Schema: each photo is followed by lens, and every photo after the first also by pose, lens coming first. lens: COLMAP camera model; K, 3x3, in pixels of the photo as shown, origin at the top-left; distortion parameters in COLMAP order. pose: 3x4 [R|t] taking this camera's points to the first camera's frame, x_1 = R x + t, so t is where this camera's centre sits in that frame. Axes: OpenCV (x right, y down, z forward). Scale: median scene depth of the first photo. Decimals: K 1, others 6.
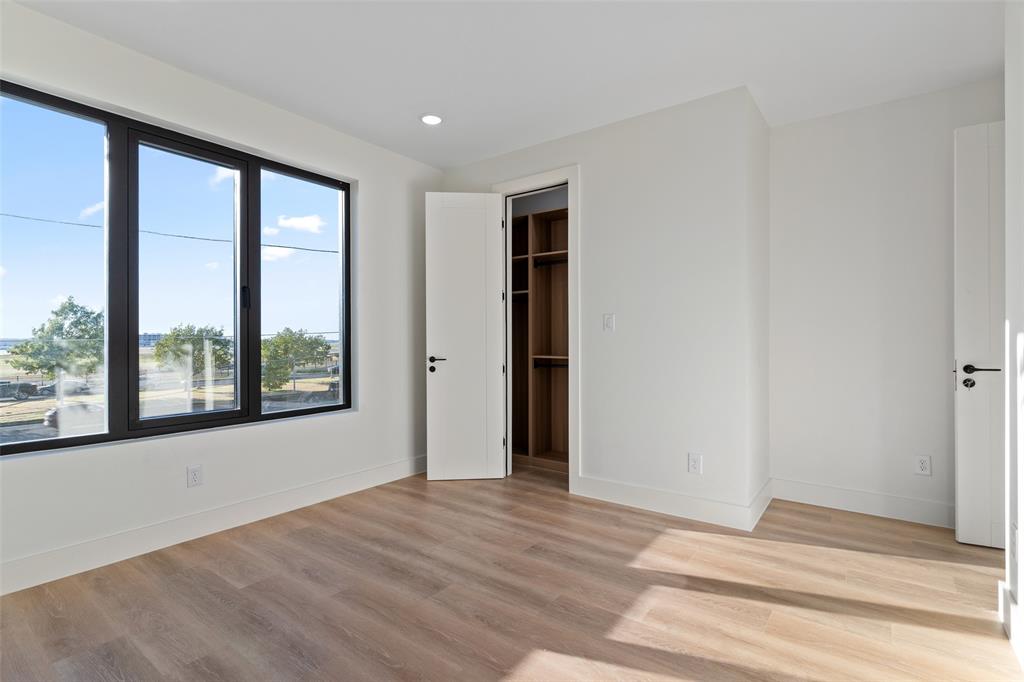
lens RADIAL K [[487.9, 0, 511.1], [0, 487.9, 339.5], [0, 0, 1]] dist [0.001249, -0.000328]
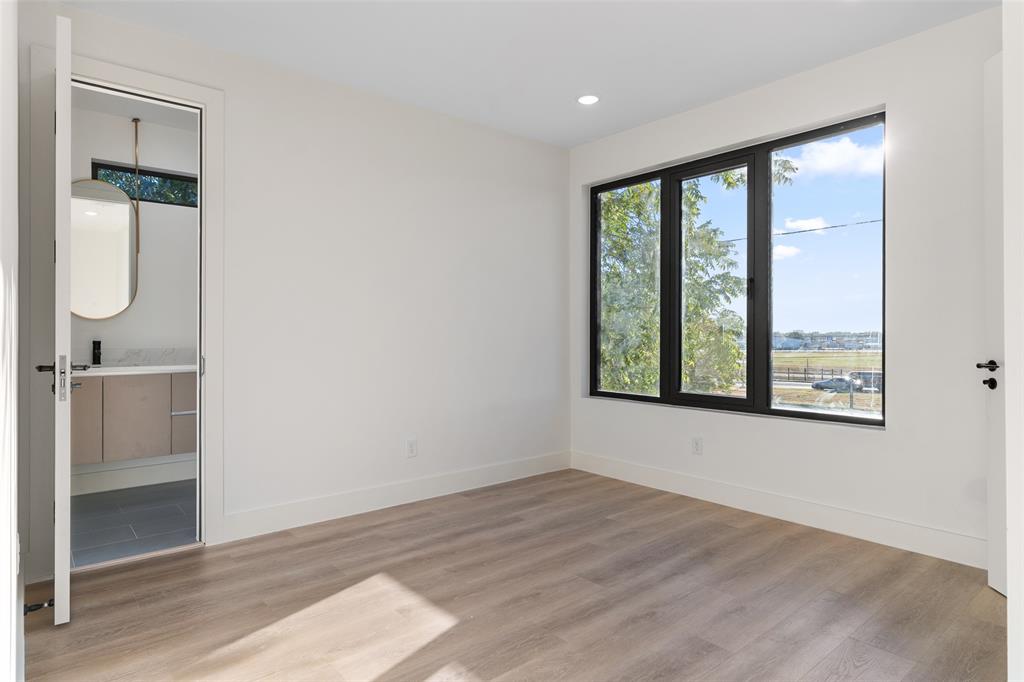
lens RADIAL K [[588.4, 0, 511.4], [0, 588.4, 337.5], [0, 0, 1]] dist [0.007883, 0.001265]
pose [[-0.231619, 0.009054, -0.972764, 0.925602], [0.002529, 0.999959, 0.008704, 0.002172], [0.972803, -0.000444, -0.231632, 0.972844]]
